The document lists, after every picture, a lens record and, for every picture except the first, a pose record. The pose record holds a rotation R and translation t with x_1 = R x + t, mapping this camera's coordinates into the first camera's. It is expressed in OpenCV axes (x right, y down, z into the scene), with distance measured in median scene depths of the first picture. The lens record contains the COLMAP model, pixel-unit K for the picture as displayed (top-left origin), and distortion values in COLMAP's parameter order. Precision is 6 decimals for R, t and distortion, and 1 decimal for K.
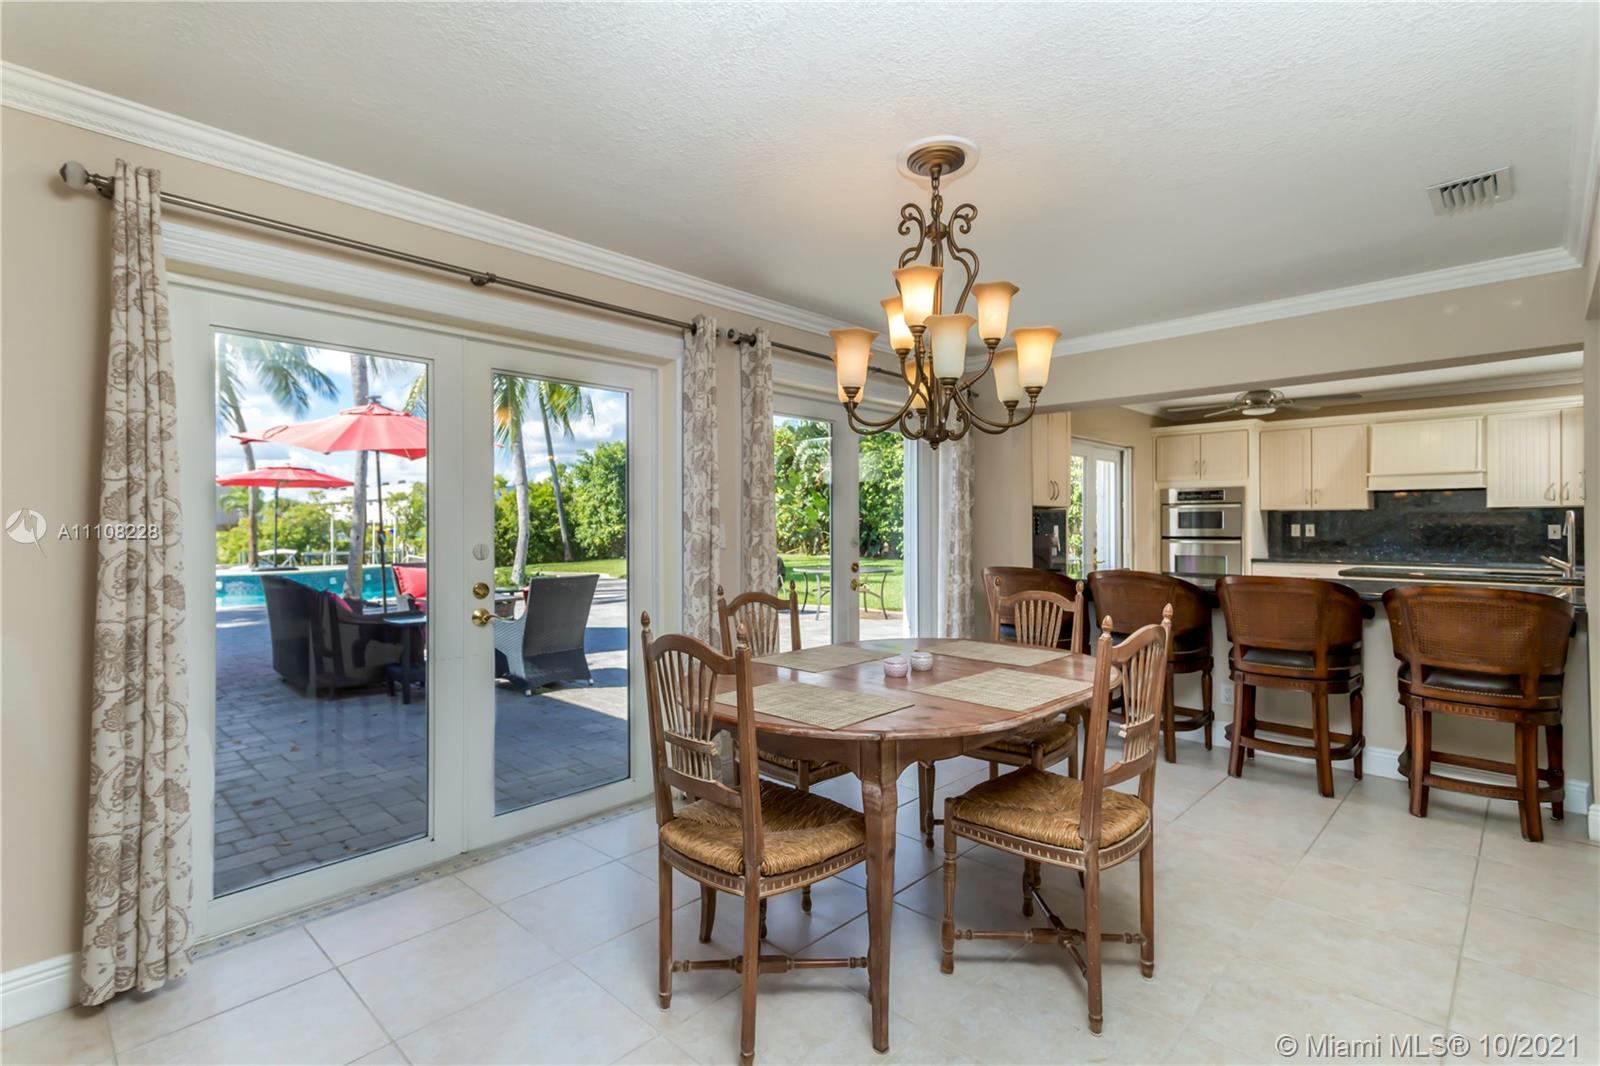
lens RADIAL K [[759.9, 0, 797.5], [0, 759.9, 513.9], [0, 0, 1]] dist [0.024372, 0.000103]
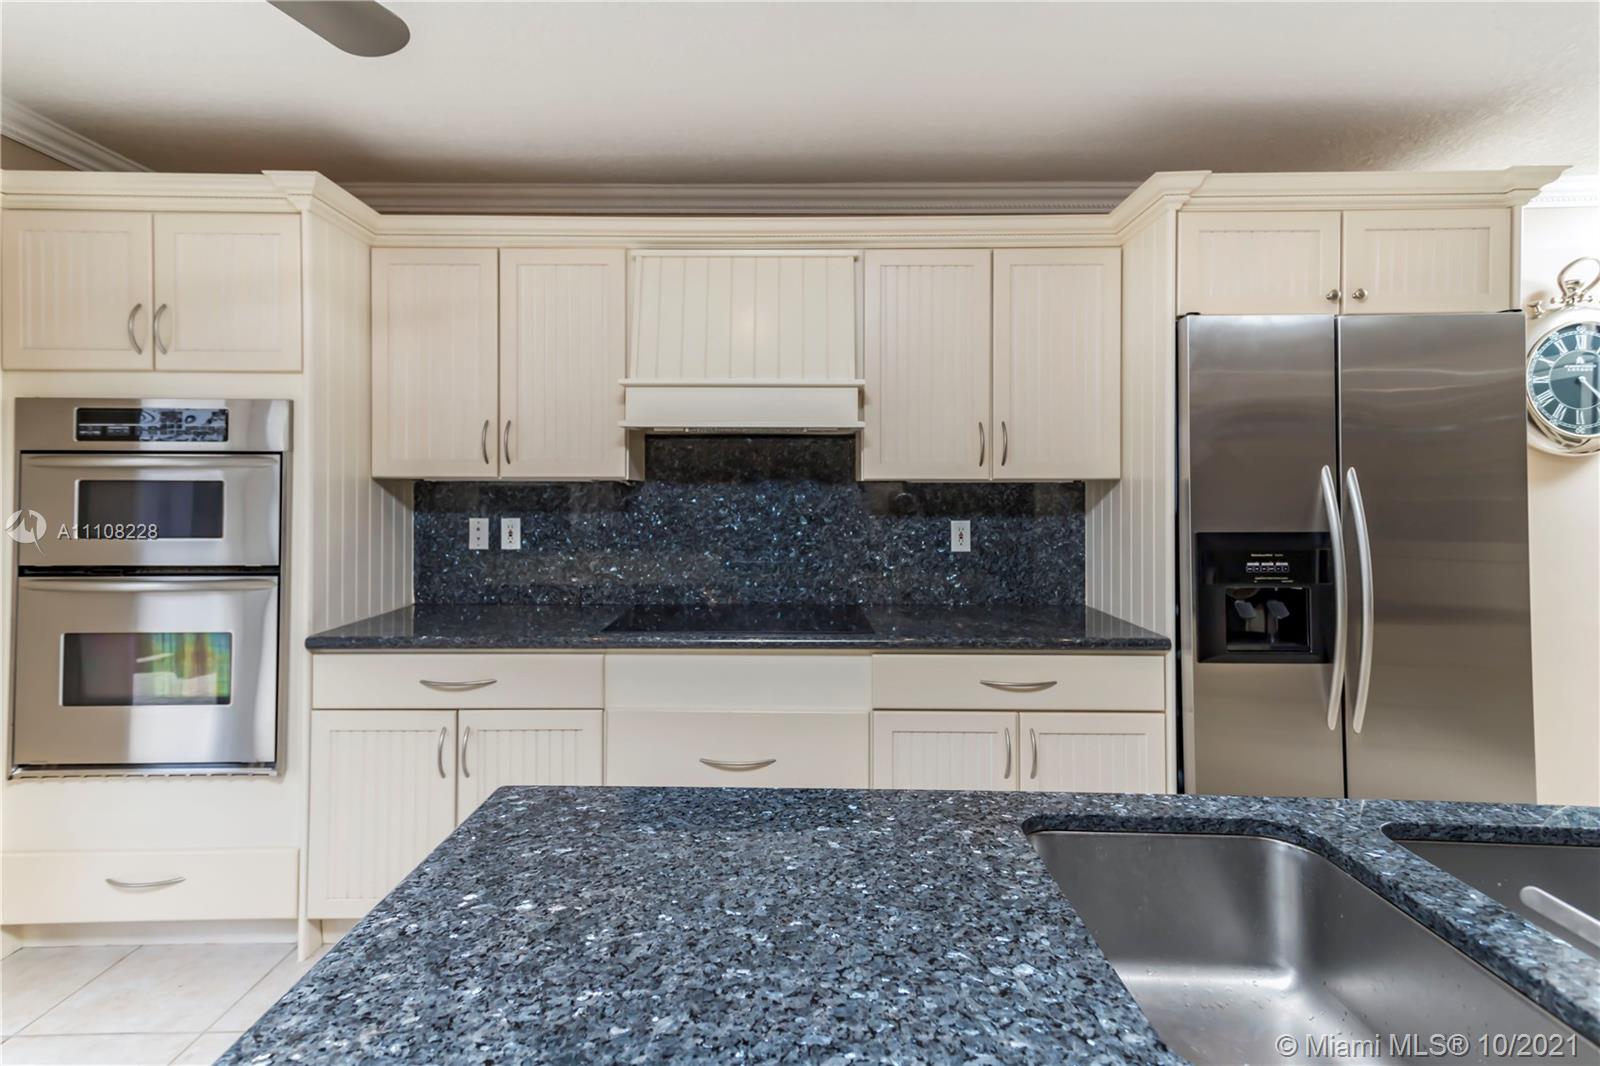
lens RADIAL K [[804.5, 0, 796.1], [0, 804.5, 484.4], [0, 0, 1]] dist [0.028834, 0.000121]
pose [[0.718268, 0.007604, 0.695725, 0.534949], [-0.014714, 0.999883, 0.004262, -0.006700], [-0.695611, -0.013298, 0.718296, 0.673309]]
